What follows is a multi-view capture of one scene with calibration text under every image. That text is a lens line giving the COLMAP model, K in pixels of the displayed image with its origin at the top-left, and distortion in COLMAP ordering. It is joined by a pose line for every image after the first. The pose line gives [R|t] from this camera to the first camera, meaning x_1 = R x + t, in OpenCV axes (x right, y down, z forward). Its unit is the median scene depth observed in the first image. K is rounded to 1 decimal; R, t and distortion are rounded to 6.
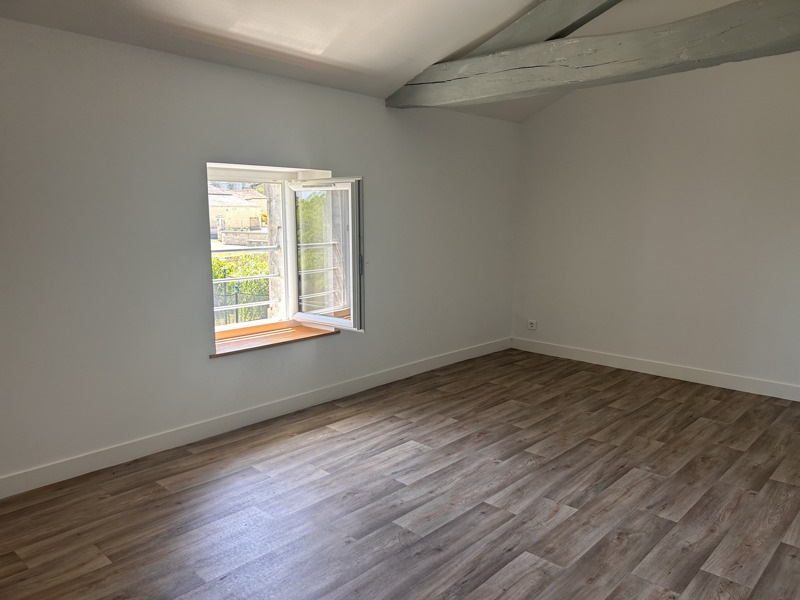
lens RADIAL K [[596.8, 0, 397.3], [0, 596.8, 300.5], [0, 0, 1]] dist [-0.016036, -0.020024]
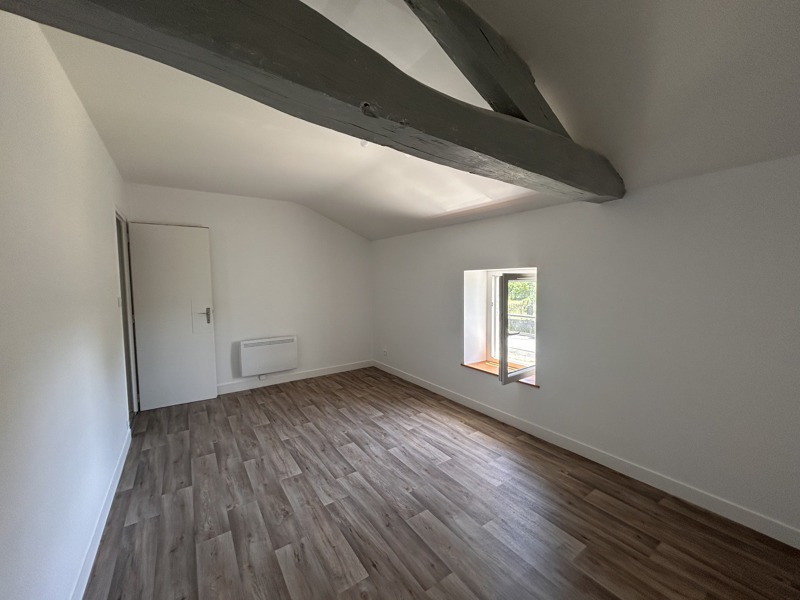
lens RADIAL K [[324.0, 0, 396.7], [0, 324.0, 299.4], [0, 0, 1]] dist [-0.001692, 0.000307]
pose [[-0.216114, 0.072338, -0.973685, 0.981444], [-0.130586, 0.986150, 0.102248, -0.257941], [0.967596, 0.149247, -0.203674, 1.212411]]
